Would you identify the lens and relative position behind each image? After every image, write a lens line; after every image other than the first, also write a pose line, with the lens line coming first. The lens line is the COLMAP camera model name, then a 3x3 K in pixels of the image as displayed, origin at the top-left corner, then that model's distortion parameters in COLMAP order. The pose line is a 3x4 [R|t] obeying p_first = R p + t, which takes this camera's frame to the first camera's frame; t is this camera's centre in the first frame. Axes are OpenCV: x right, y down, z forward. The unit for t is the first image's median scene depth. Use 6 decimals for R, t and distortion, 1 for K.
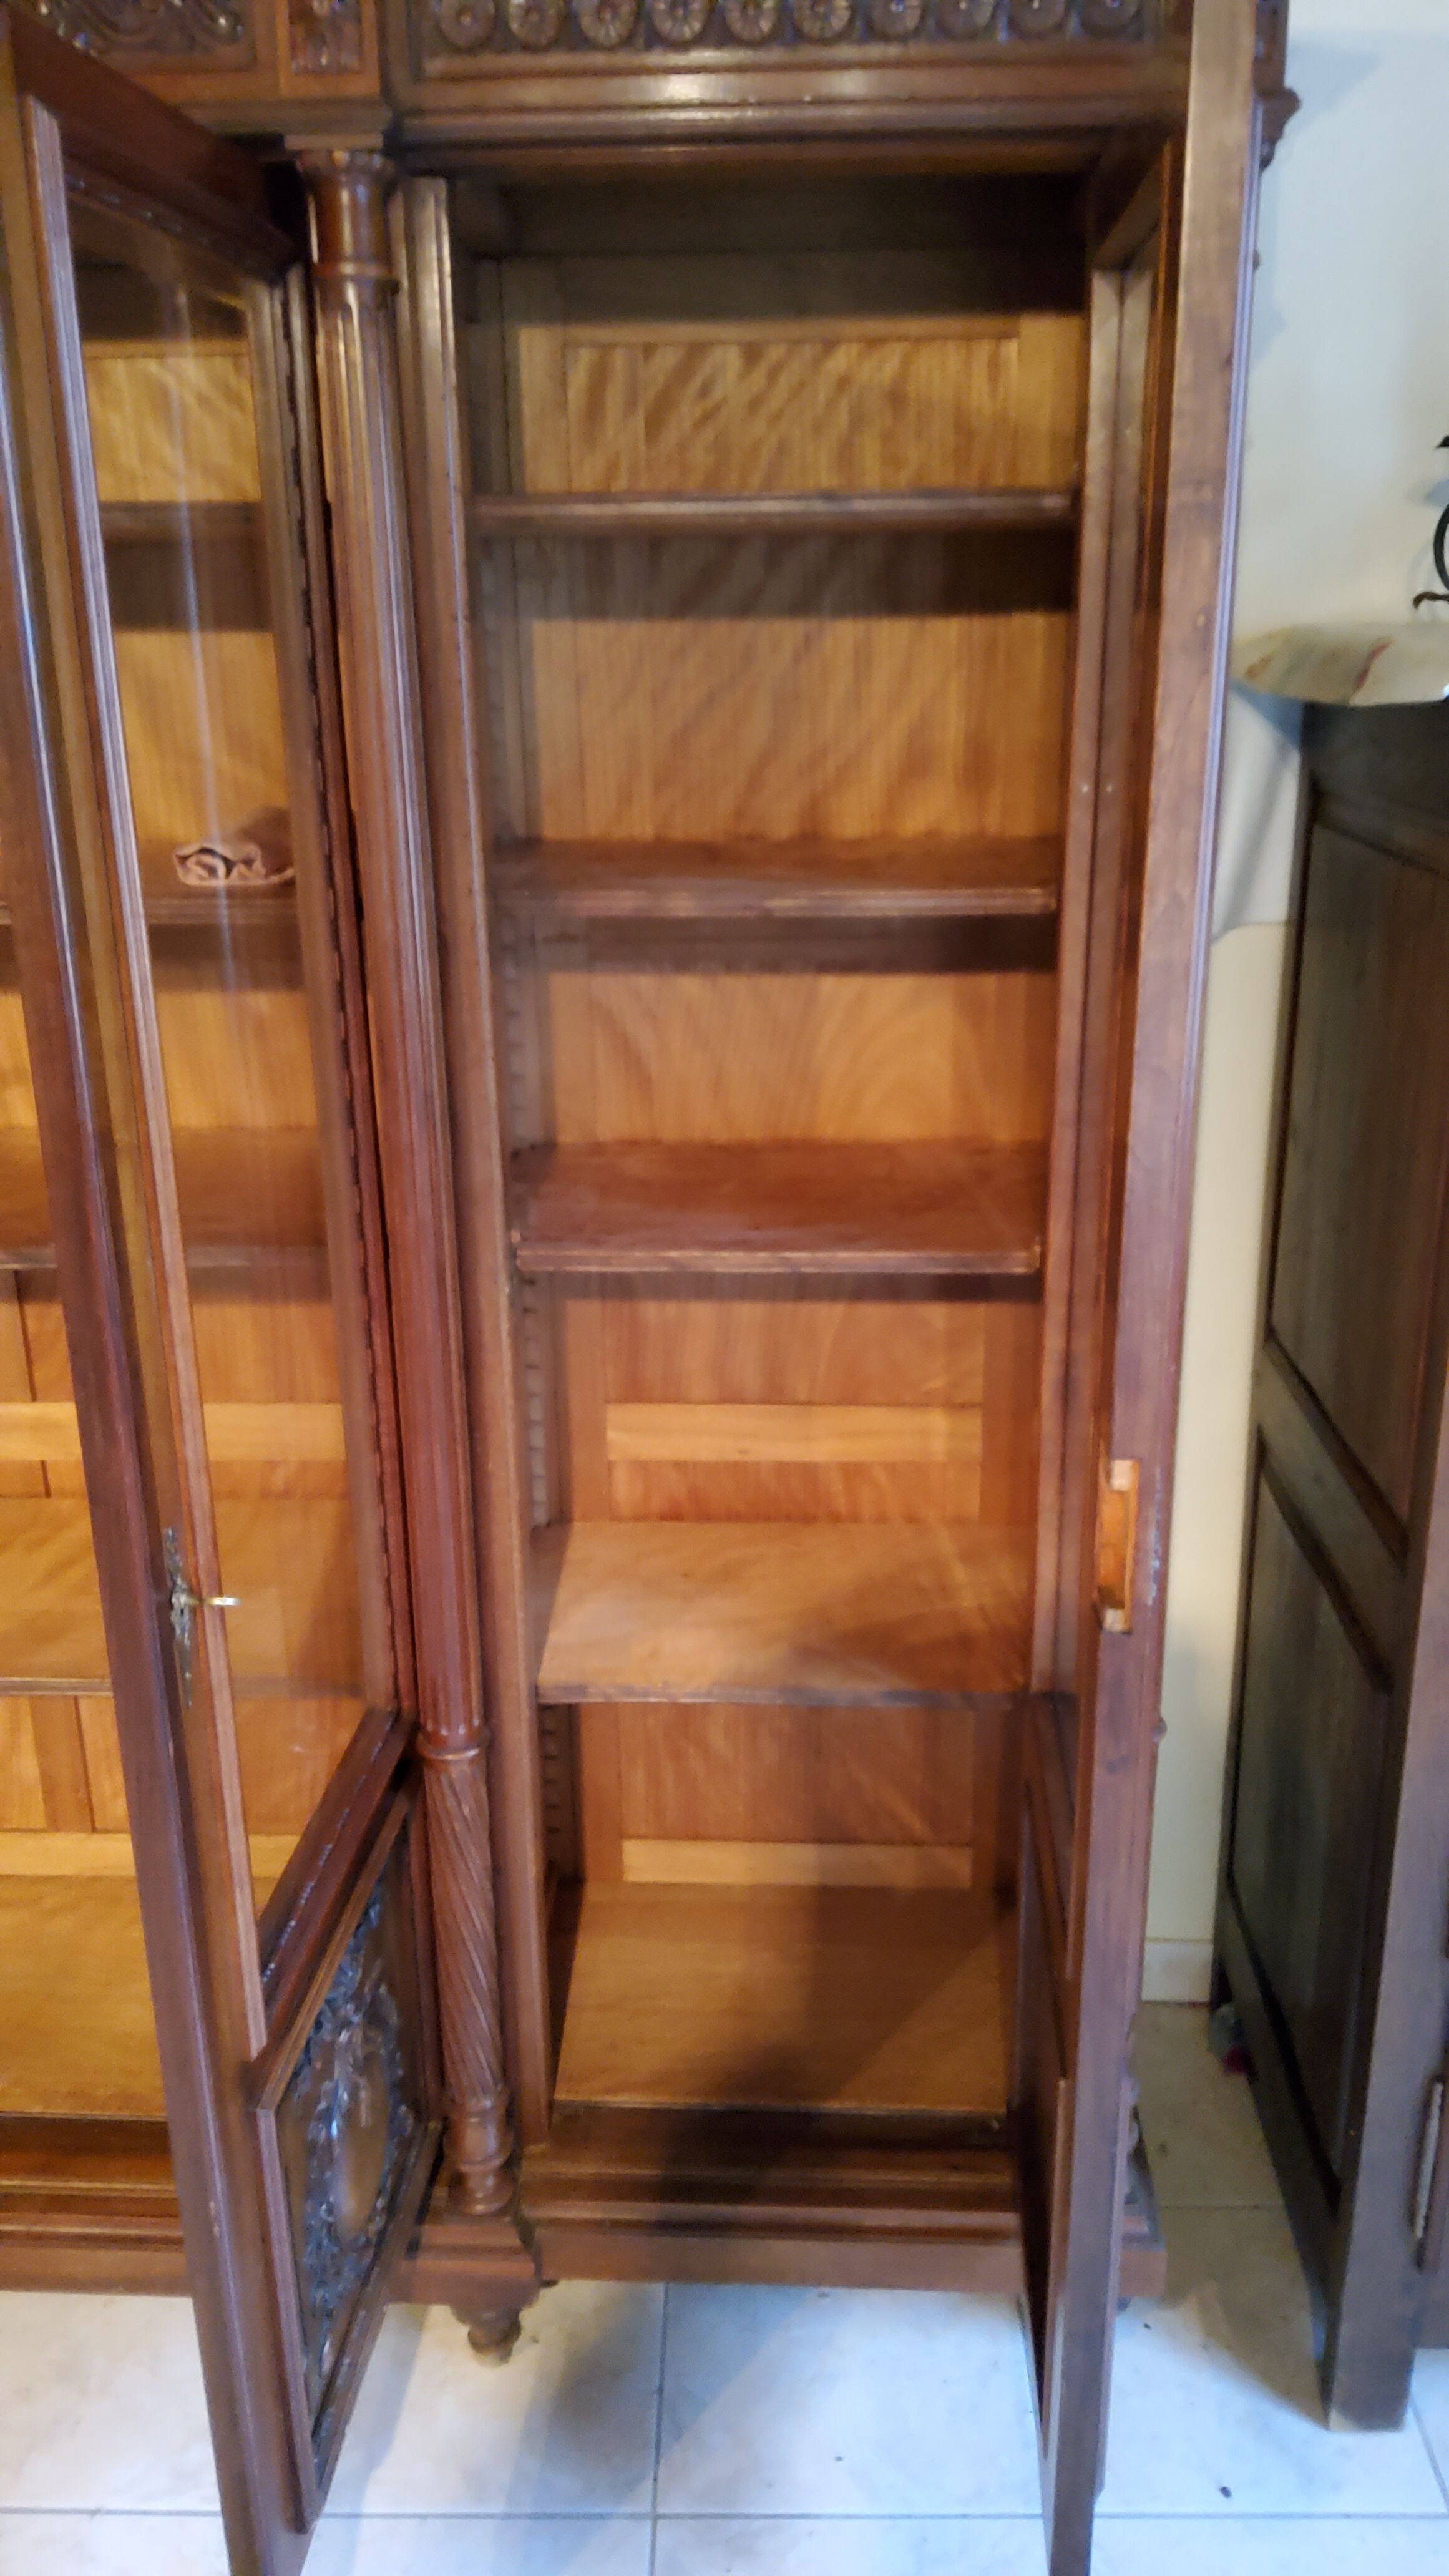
lens RADIAL K [[1934.3, 0, 745.0], [0, 1934.3, 1267.9], [0, 0, 1]] dist [0.077317, -0.116591]
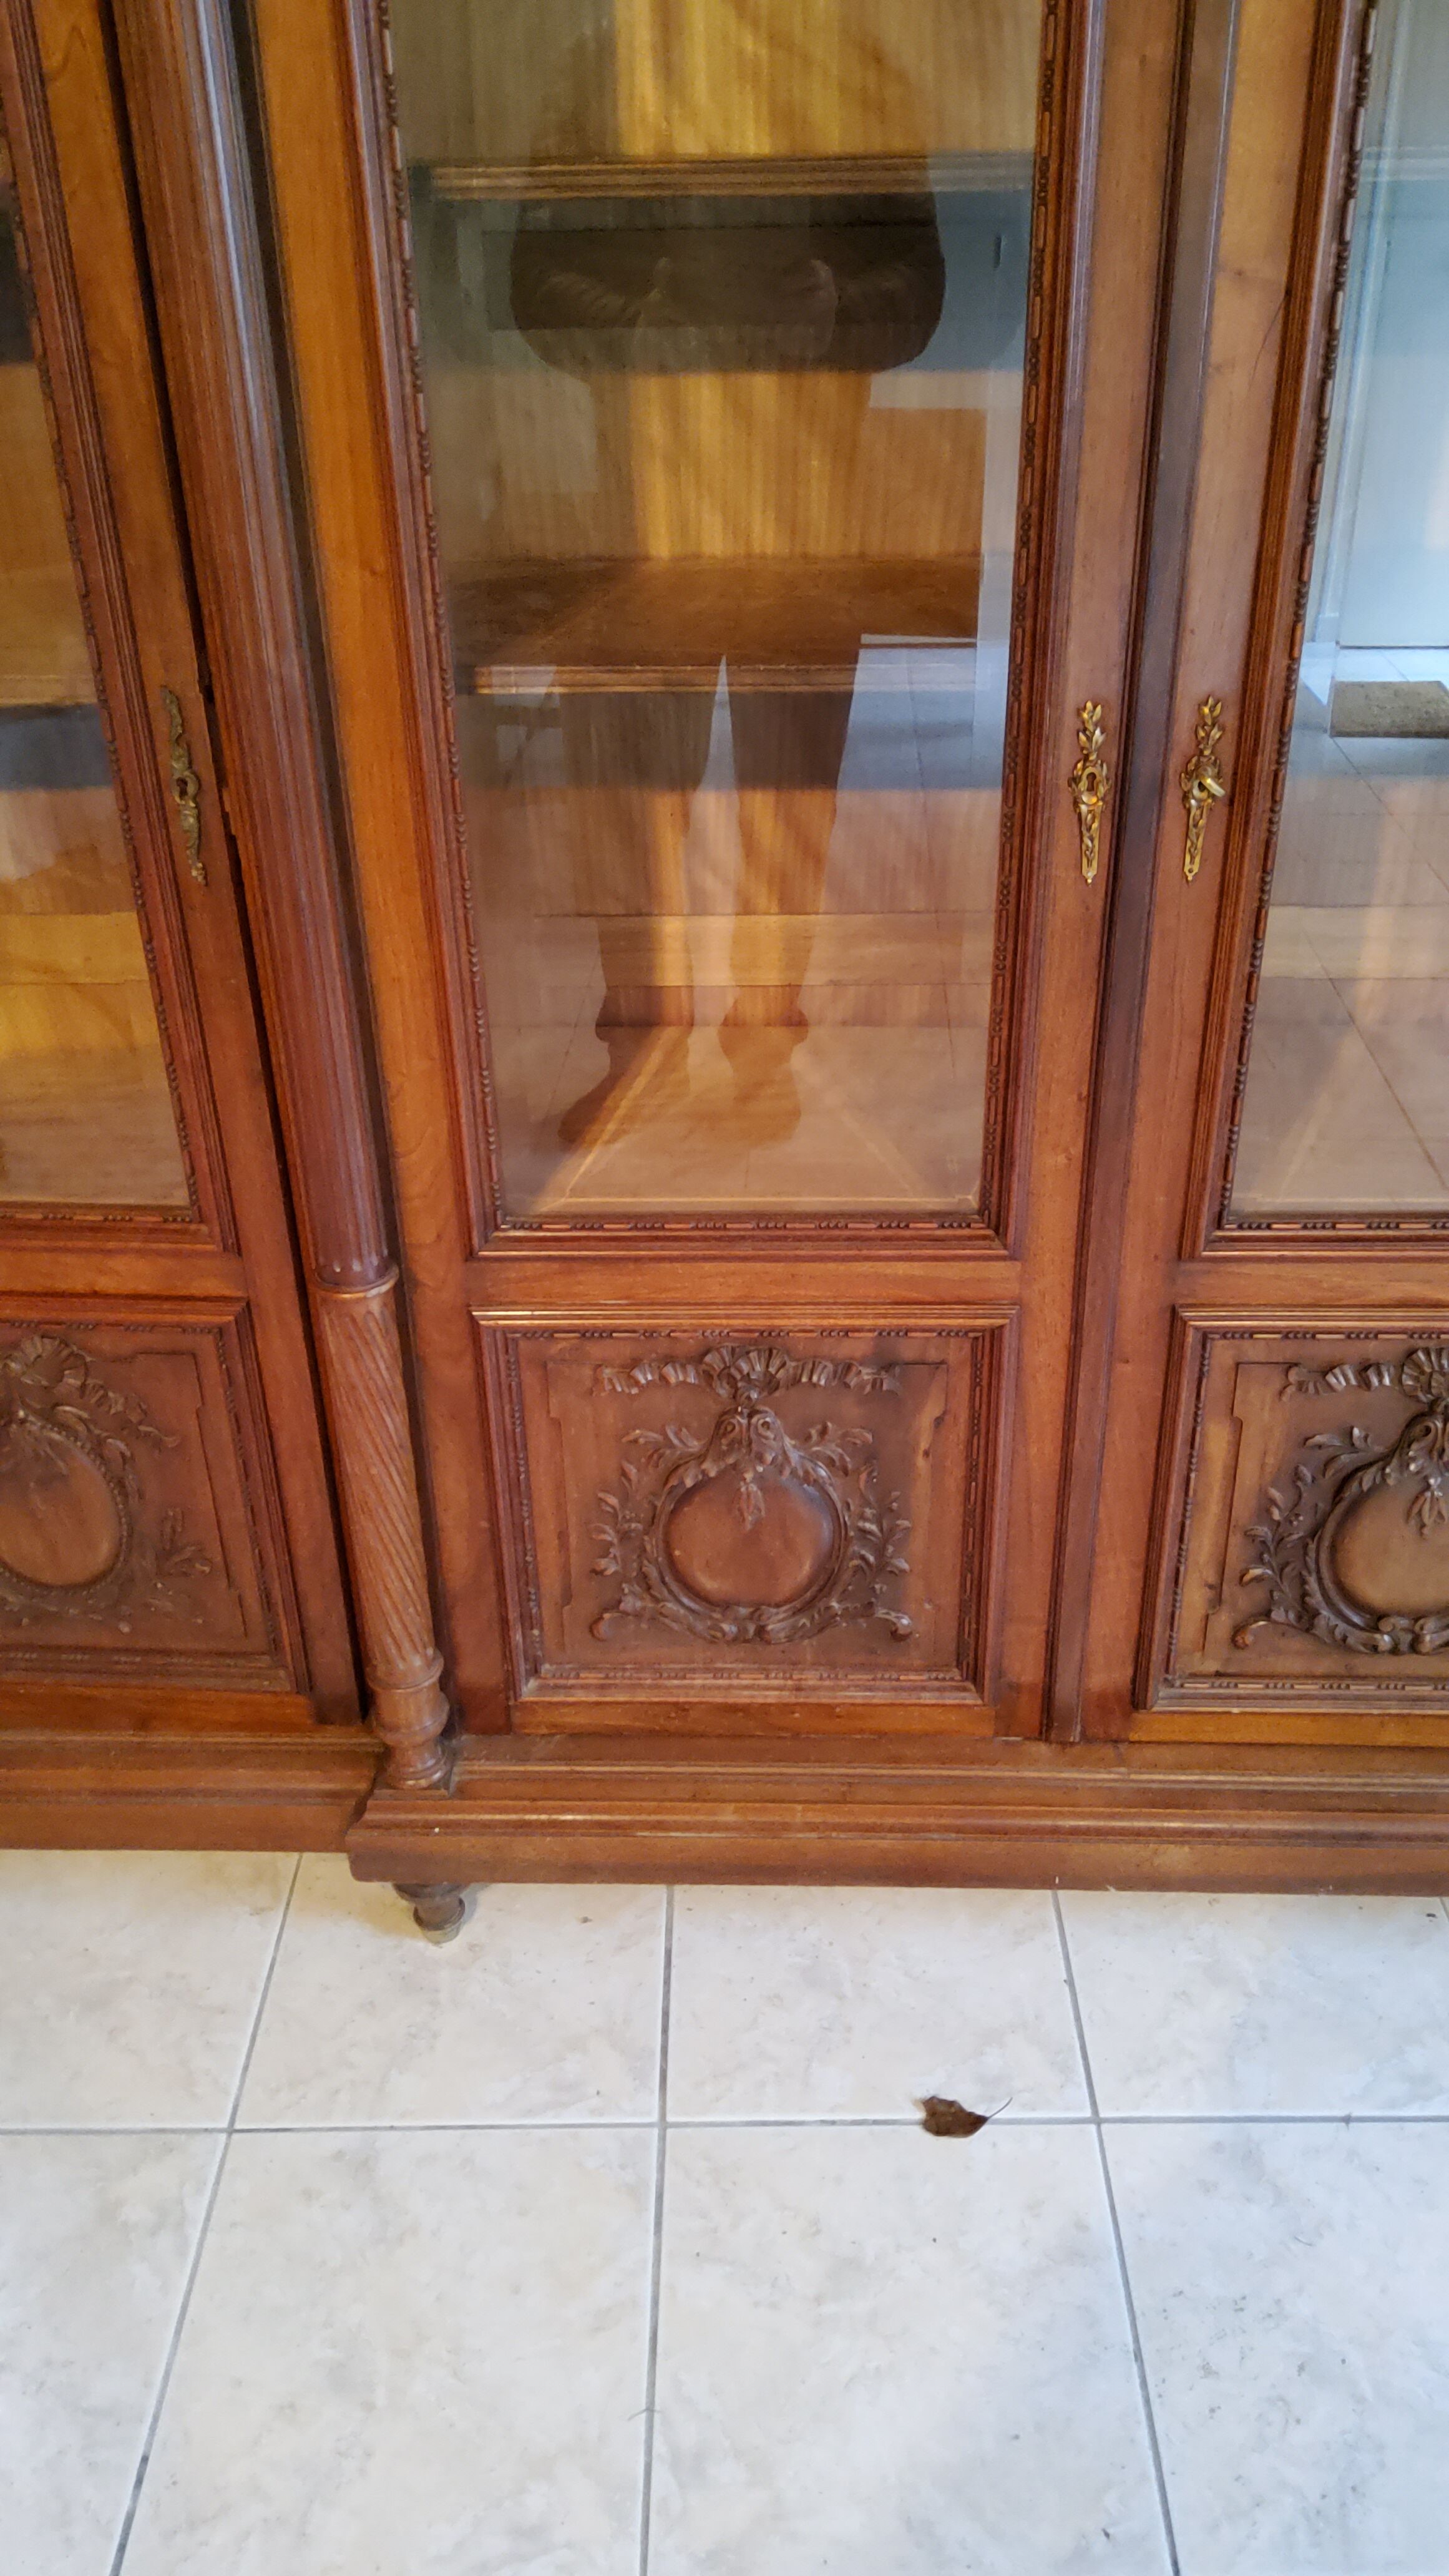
lens RADIAL K [[1934.3, 0, 733.3], [0, 1934.3, 1278.0], [0, 0, 1]] dist [0.077317, -0.116591]
pose [[0.999955, -0.009191, 0.002362, -0.618086], [0.008582, 0.982074, 0.188302, 0.078469], [-0.004050, -0.188273, 0.982108, 0.180291]]
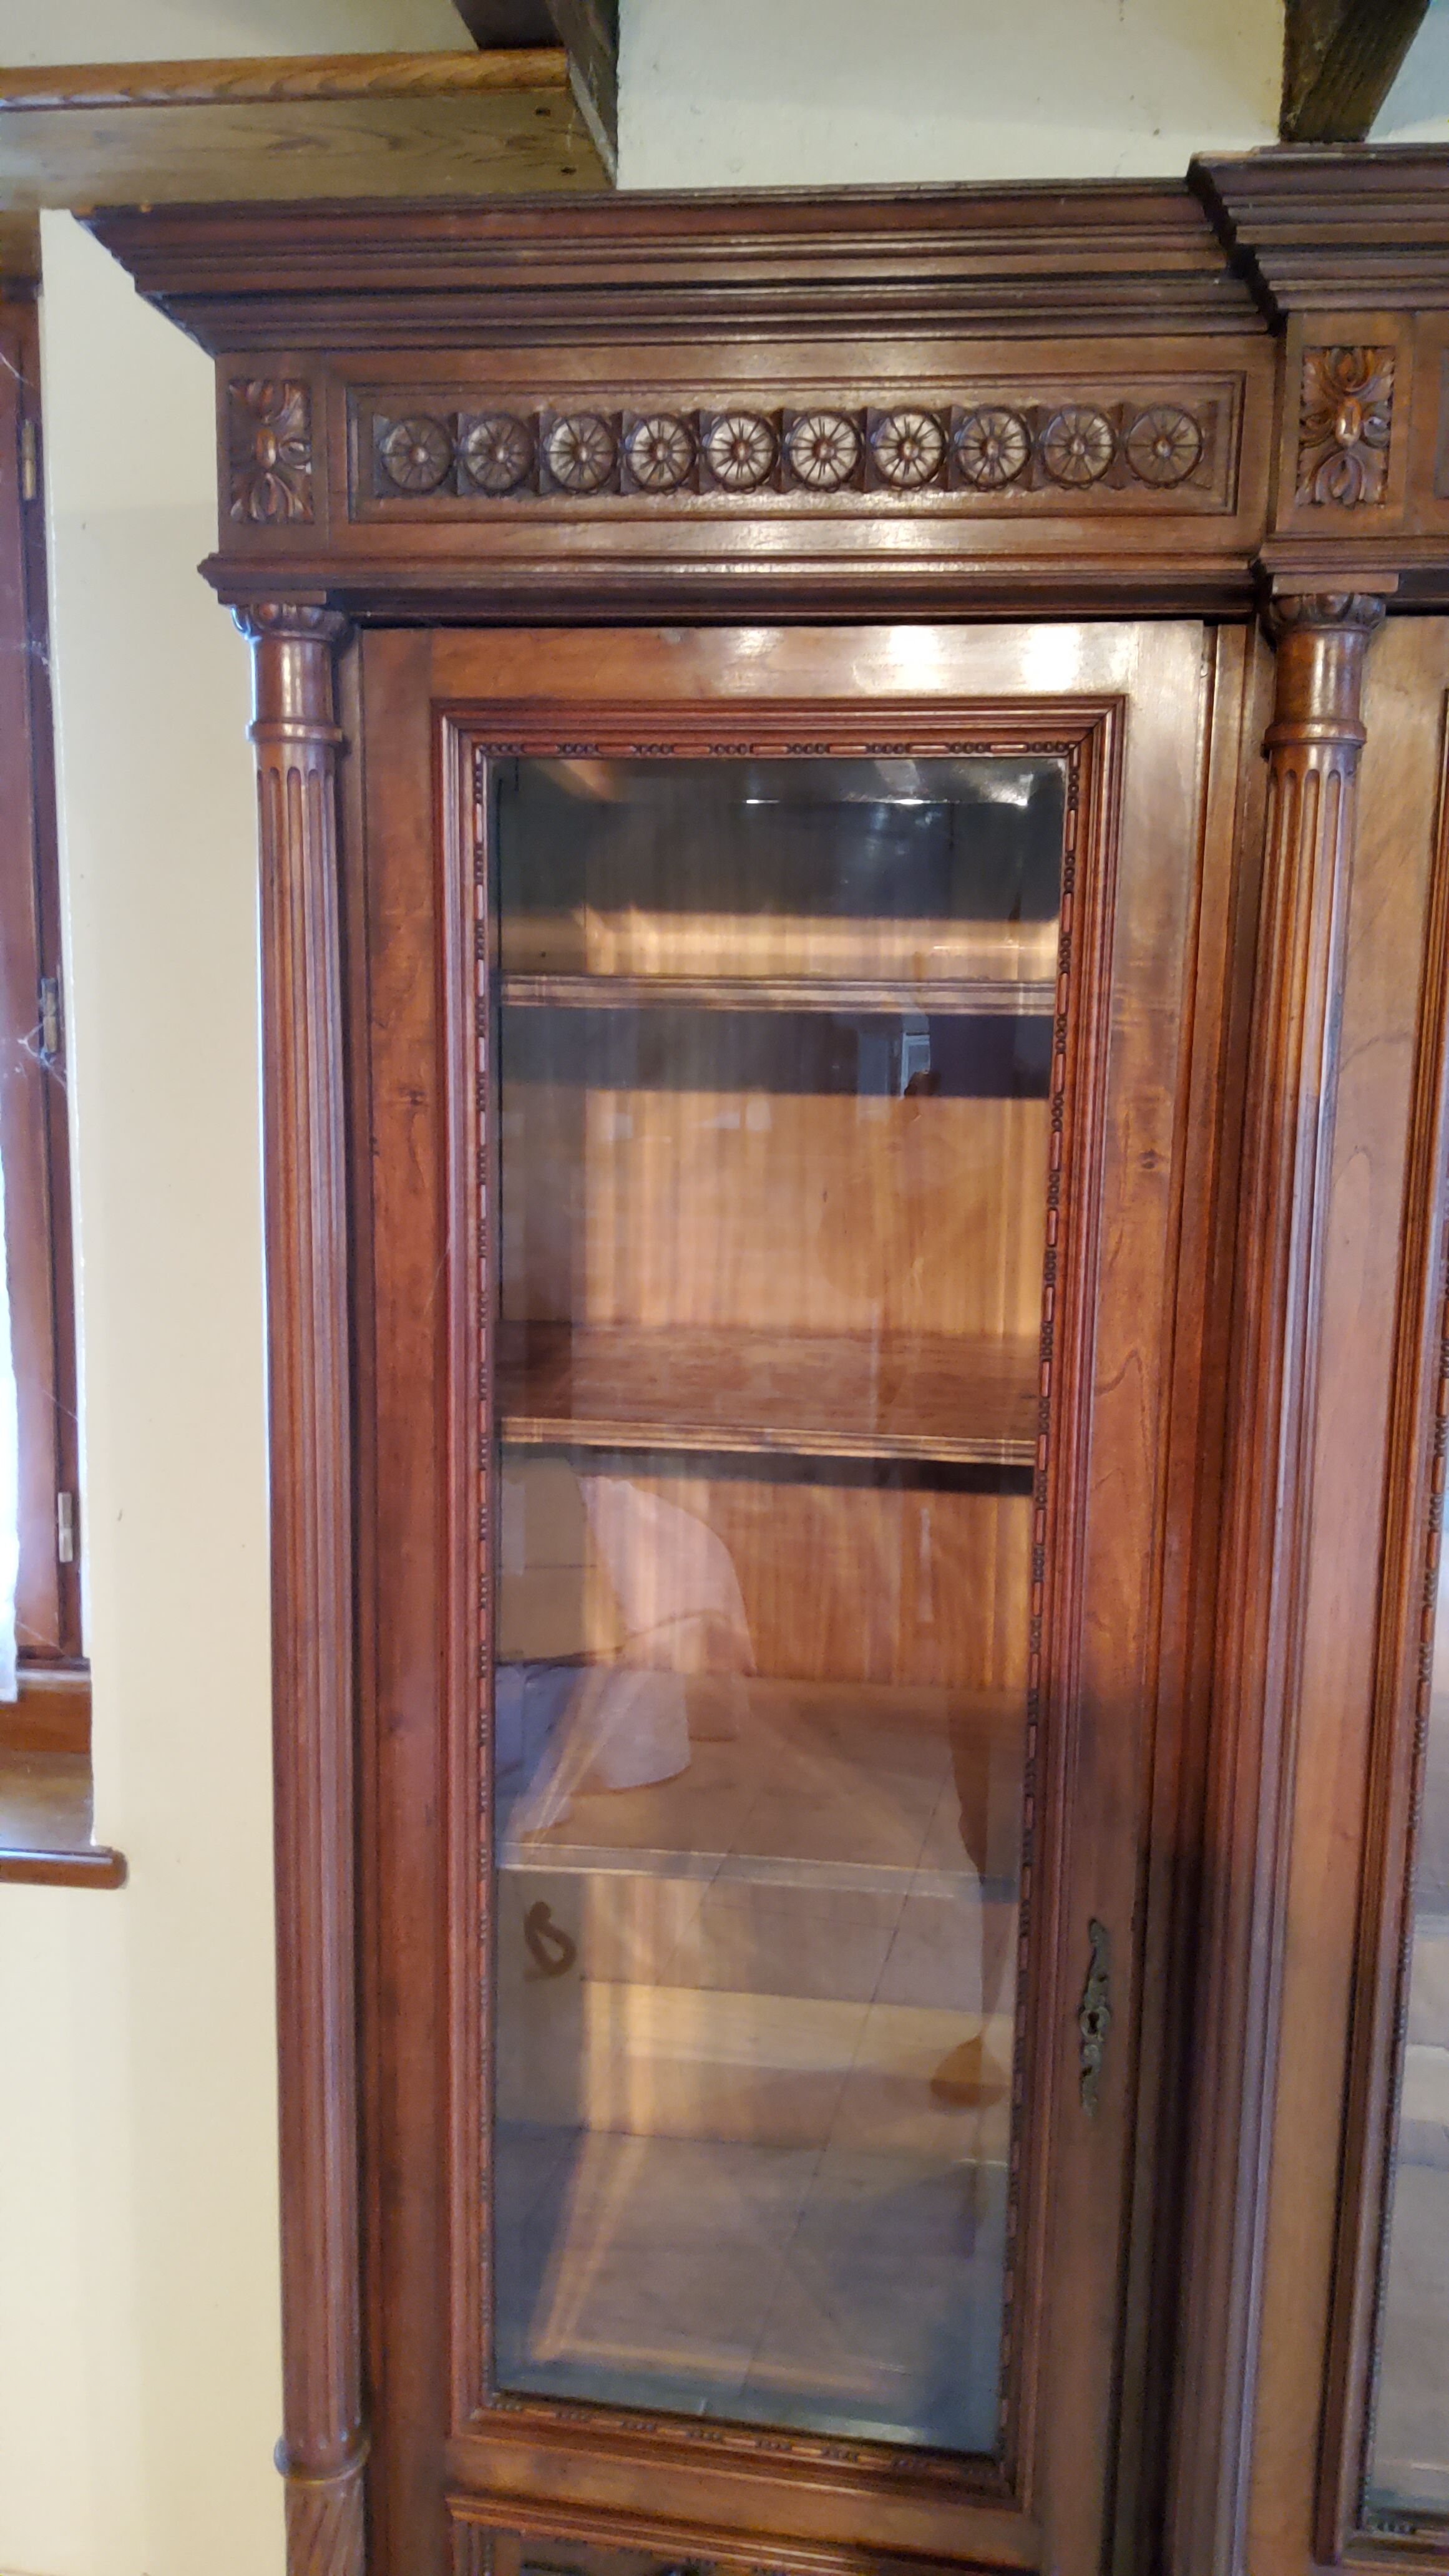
lens RADIAL K [[1934.3, 0, 728.8], [0, 1934.3, 1273.5], [0, 0, 1]] dist [0.077317, -0.116591]
pose [[0.996620, 0.039210, -0.072186, -0.914371], [-0.051233, 0.983576, -0.173071, -0.103105], [0.064214, 0.176184, 0.982260, 0.200417]]
